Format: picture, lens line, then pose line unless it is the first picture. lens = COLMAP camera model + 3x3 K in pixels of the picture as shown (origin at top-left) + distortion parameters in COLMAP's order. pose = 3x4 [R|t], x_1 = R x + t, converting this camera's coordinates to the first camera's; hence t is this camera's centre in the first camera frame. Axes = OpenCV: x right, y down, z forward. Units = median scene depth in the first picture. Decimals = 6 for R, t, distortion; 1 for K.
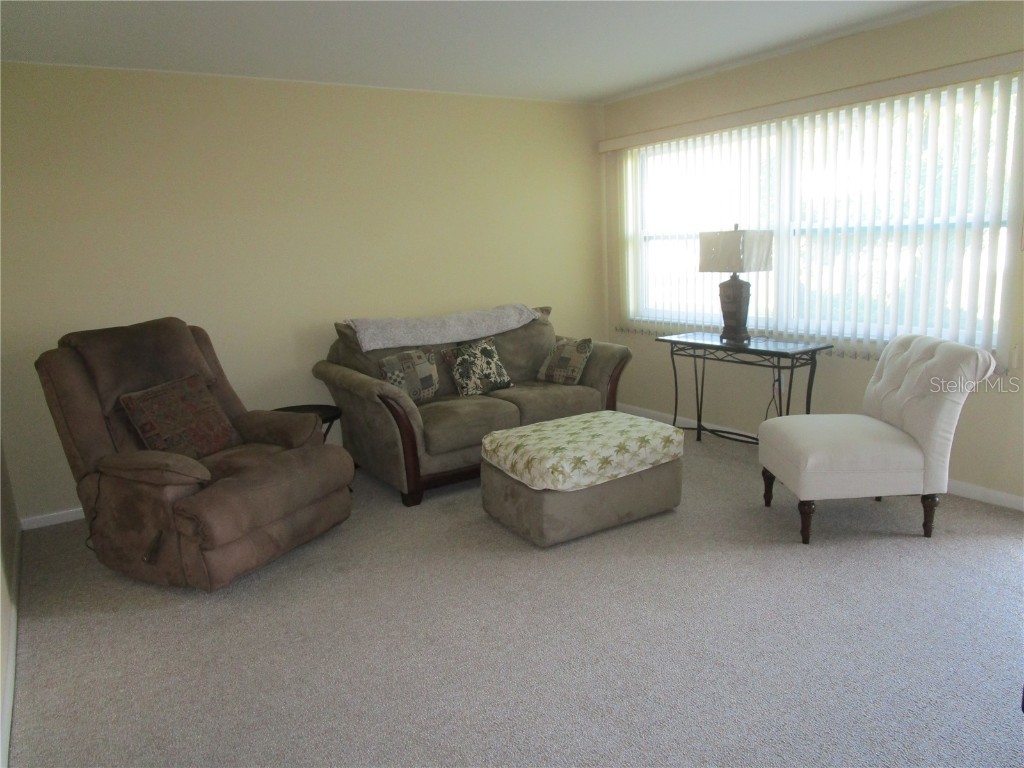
lens RADIAL K [[732.1, 0, 508.4], [0, 732.1, 380.9], [0, 0, 1]] dist [-0.029407, 0.010902]
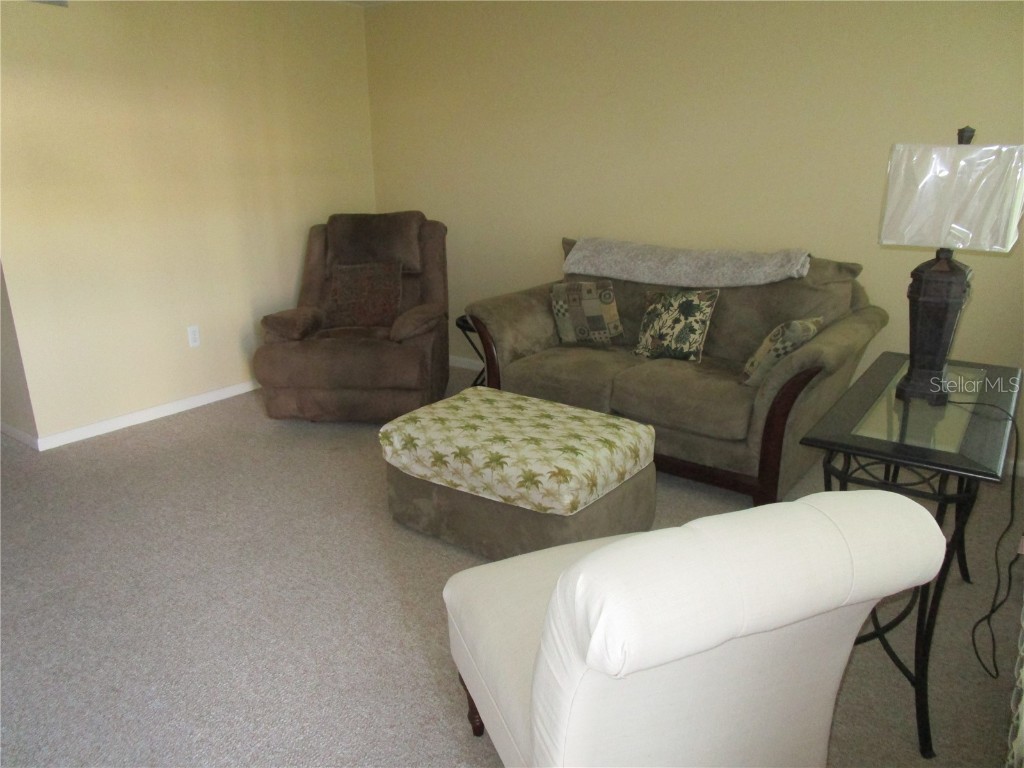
lens RADIAL K [[732.1, 0, 508.5], [0, 732.1, 386.3], [0, 0, 1]] dist [-0.029407, 0.010902]
pose [[0.351440, 0.311207, -0.882972, 0.634417], [-0.177211, 0.948197, 0.263663, -0.136783], [0.919286, 0.063811, 0.388383, 0.607649]]
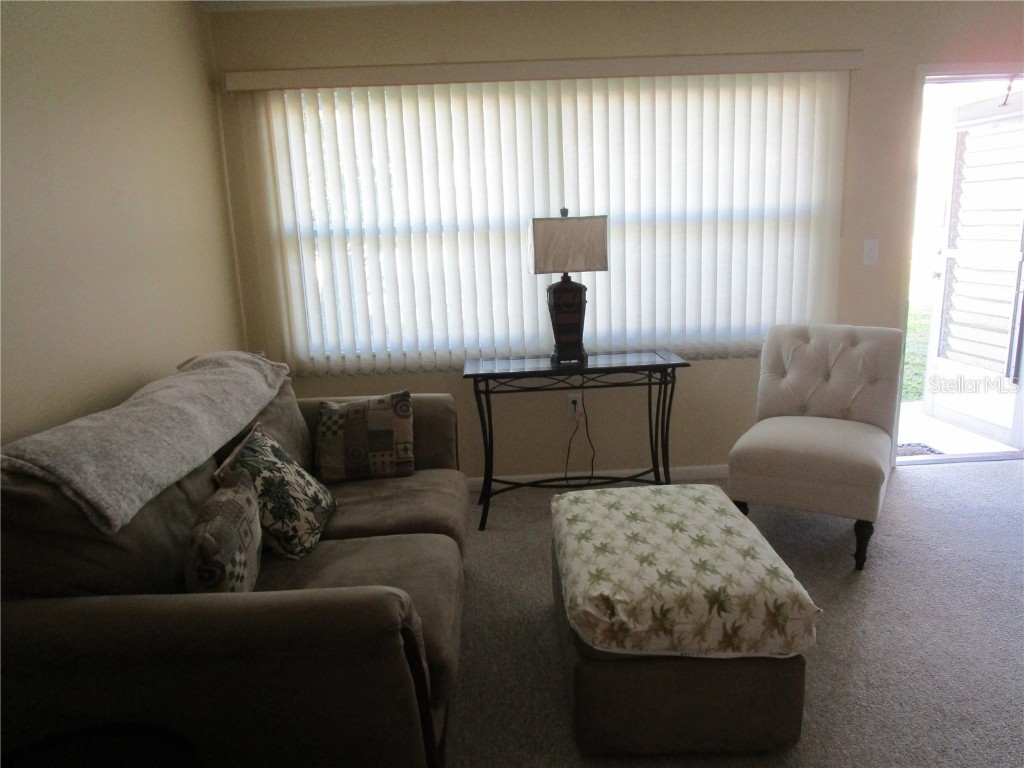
lens RADIAL K [[732.1, 0, 513.9], [0, 732.1, 390.2], [0, 0, 1]] dist [-0.029407, 0.010902]
pose [[0.504059, -0.161401, 0.848454, -0.388782], [0.176266, 0.980931, 0.081884, -0.101640], [-0.845491, 0.108279, 0.522897, 0.670369]]
